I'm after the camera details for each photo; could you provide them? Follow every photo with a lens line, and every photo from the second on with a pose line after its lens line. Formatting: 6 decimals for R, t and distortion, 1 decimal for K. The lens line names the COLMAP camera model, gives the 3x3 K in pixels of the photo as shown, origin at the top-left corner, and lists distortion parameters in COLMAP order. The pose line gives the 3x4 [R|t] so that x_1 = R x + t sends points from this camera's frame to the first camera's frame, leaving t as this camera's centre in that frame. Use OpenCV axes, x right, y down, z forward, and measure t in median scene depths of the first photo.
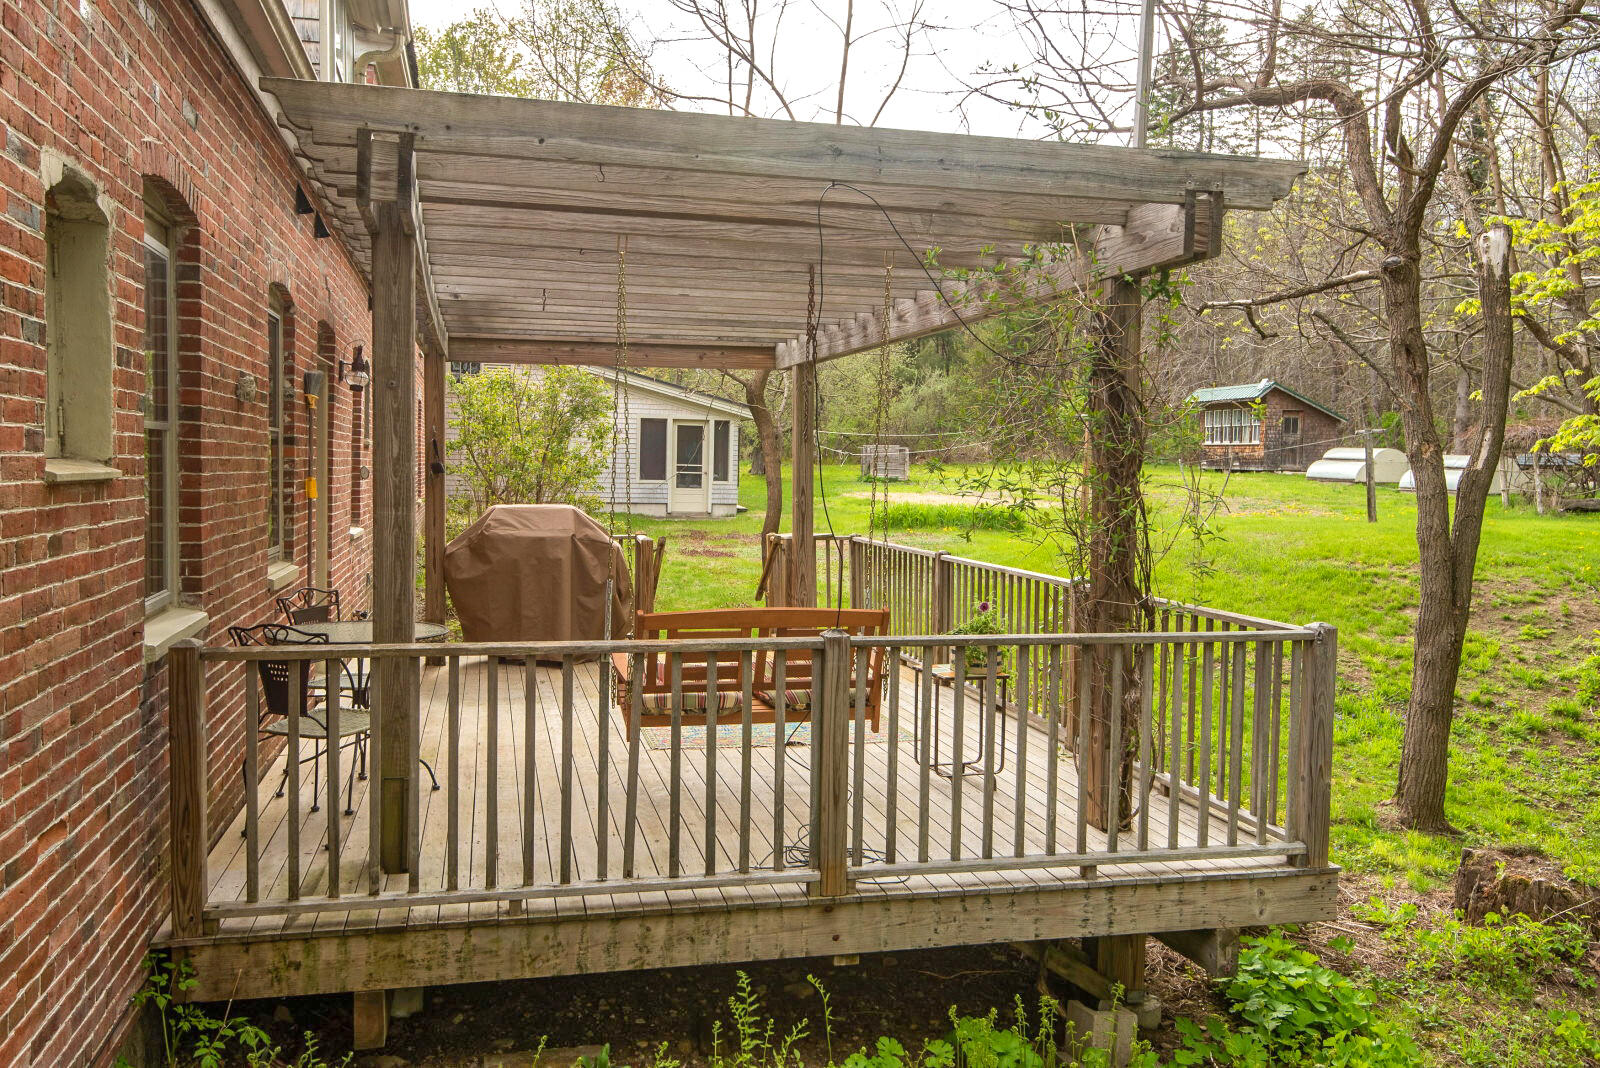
lens RADIAL K [[1238.6, 0, 800.0], [0, 1238.6, 534.0], [0, 0, 1]] dist [0.000280, -0.002398]
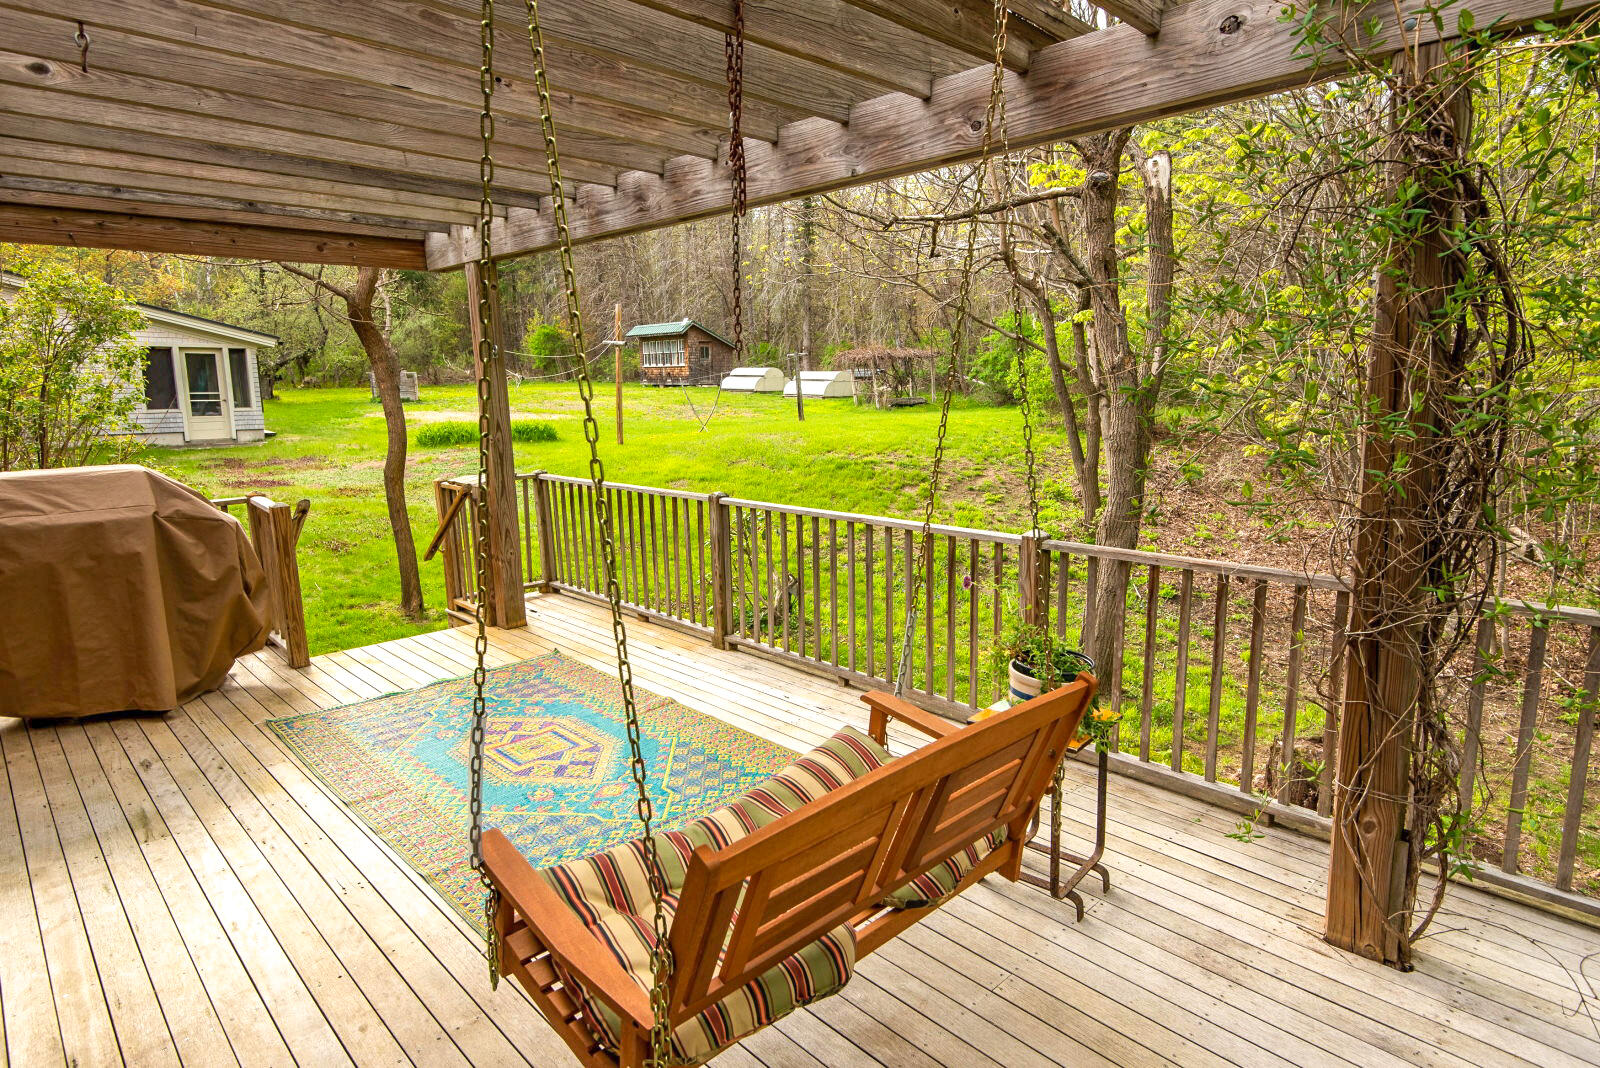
lens RADIAL K [[861.4, 0, 800.0], [0, 861.4, 534.0], [0, 0, 1]] dist [0.041532, -0.037395]
pose [[0.861741, -0.111563, 0.494931, -0.034732], [0.052877, 0.989960, 0.131082, -0.008816], [-0.504586, -0.086788, 0.858988, 0.127464]]
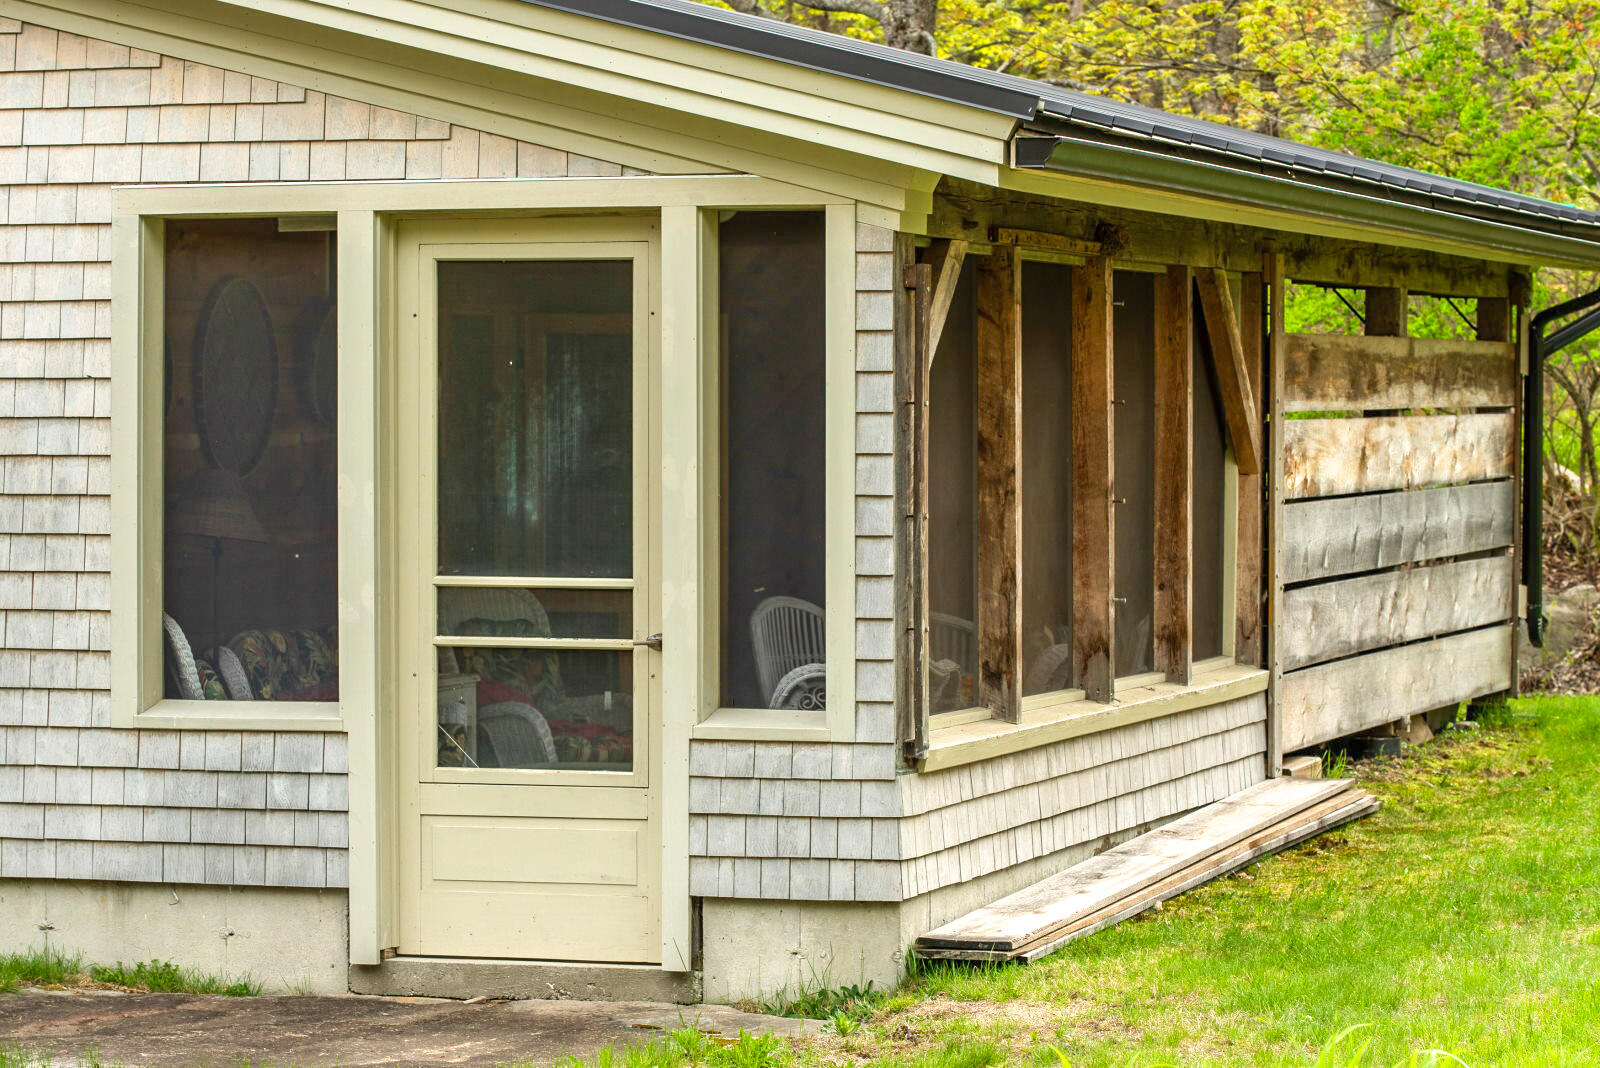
lens RADIAL K [[5478.1, 0, 800.0], [0, 5478.1, 534.0], [0, 0, 1]] dist [-0.183644, -2.015518]
pose [[0.856857, -0.007794, -0.515495, 0.212891], [-0.012669, 0.999265, -0.036167, -0.040796], [0.515398, 0.037521, 0.856129, 0.548781]]
